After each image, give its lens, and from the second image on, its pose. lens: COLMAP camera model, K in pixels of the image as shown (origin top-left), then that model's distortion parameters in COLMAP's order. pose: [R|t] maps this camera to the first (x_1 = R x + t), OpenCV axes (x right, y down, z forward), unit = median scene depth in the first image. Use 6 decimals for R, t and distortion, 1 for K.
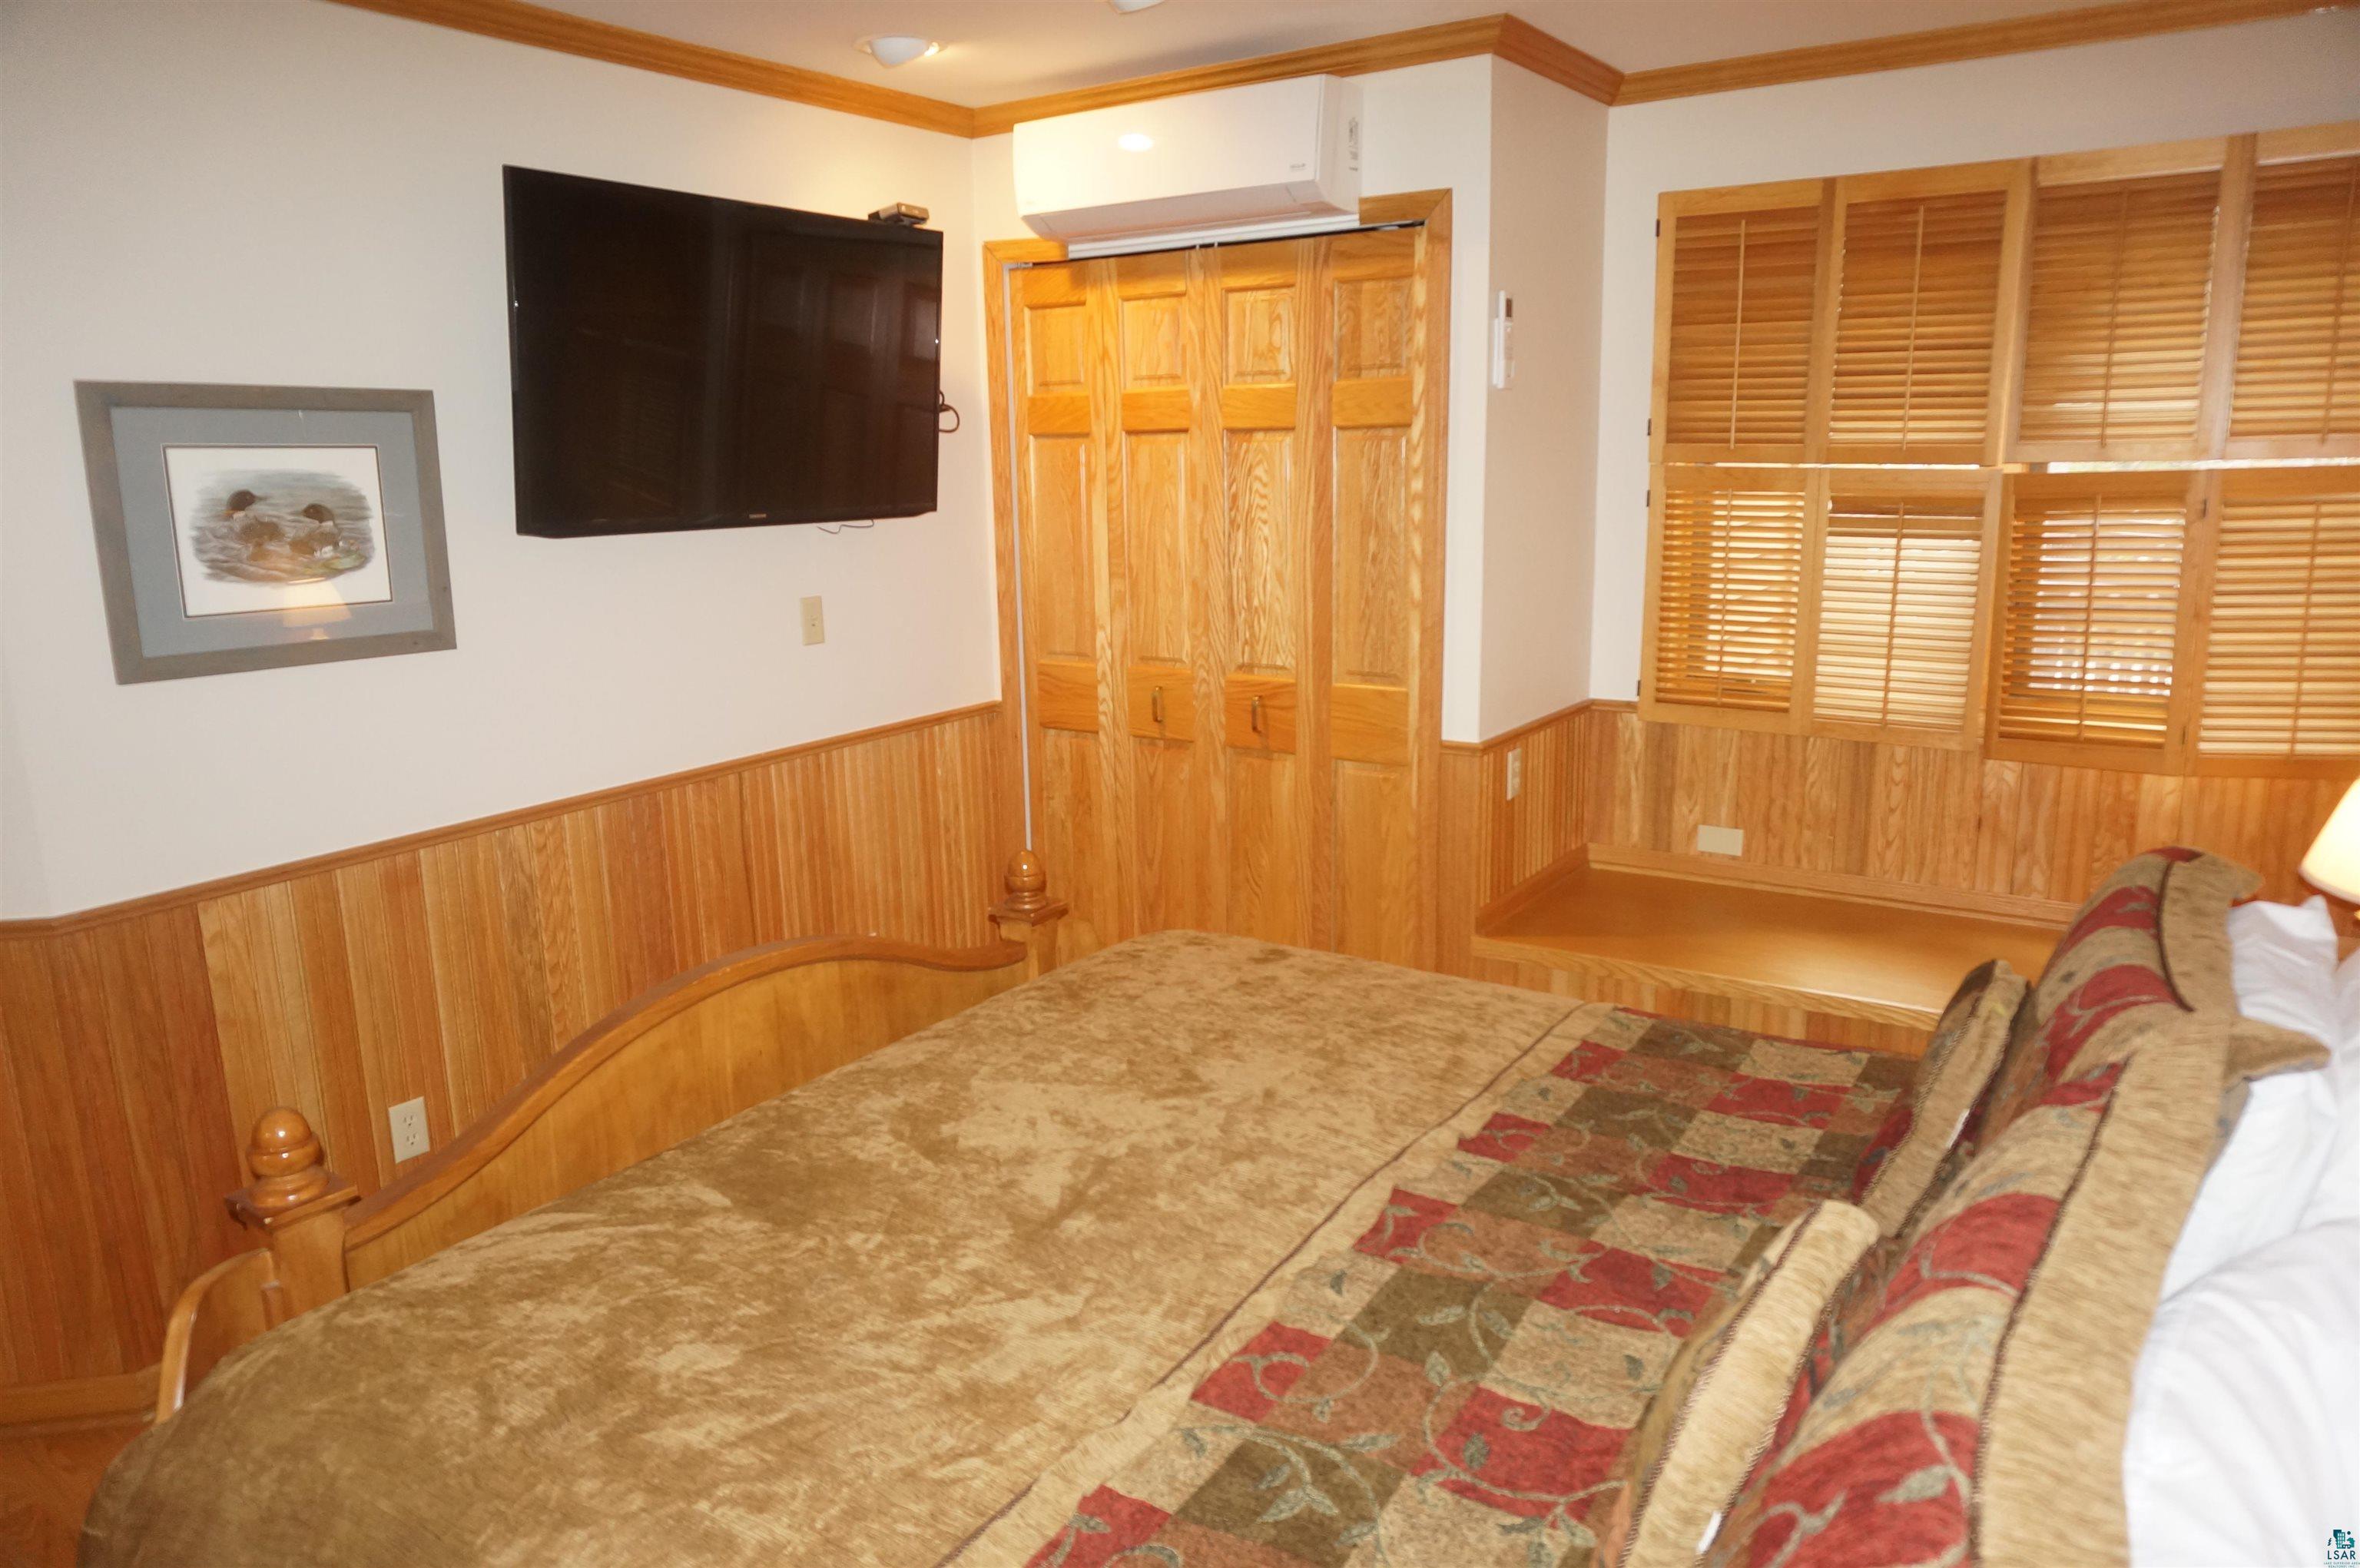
lens RADIAL K [[1572.9, 0, 1180.0], [0, 1572.9, 784.0], [0, 0, 1]] dist [-0.043712, 0.034191]
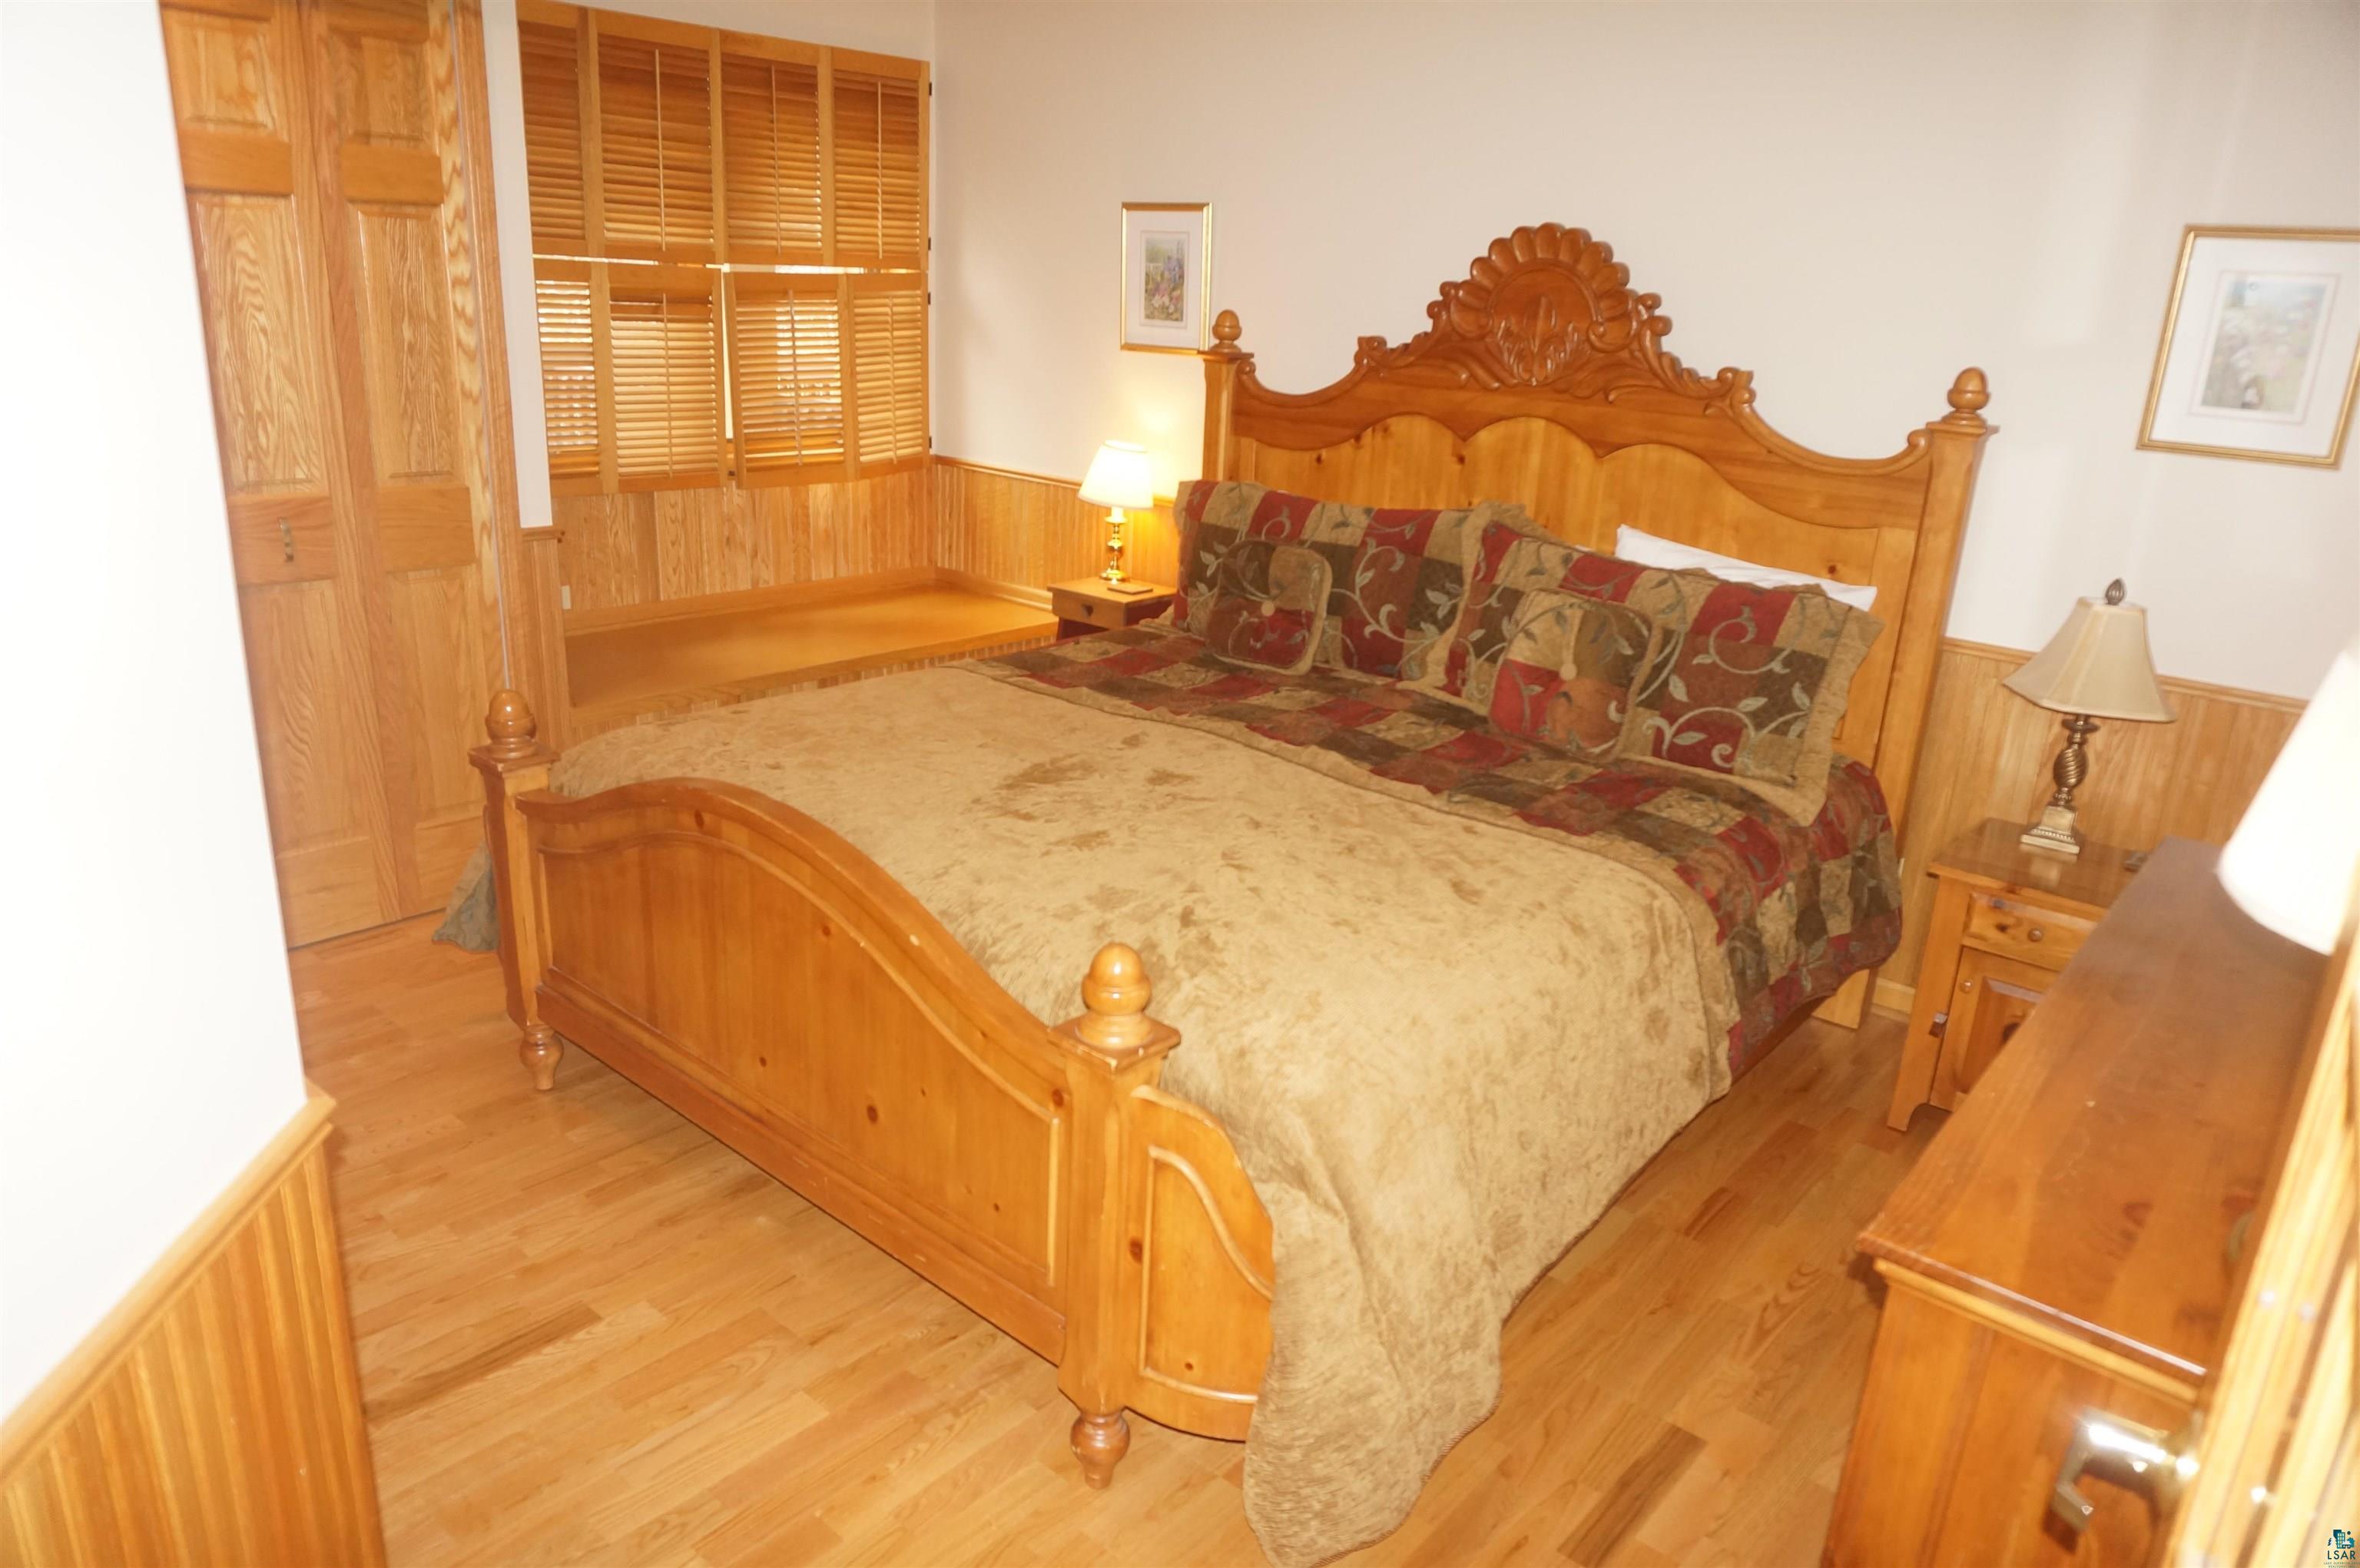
lens RADIAL K [[1572.9, 0, 1180.0], [0, 1572.9, 784.0], [0, 0, 1]] dist [-0.043712, 0.034191]
pose [[0.121334, -0.282854, 0.951458, -0.773255], [0.156064, 0.952054, 0.263130, -0.068048], [-0.980266, 0.116562, 0.159660, 0.426090]]
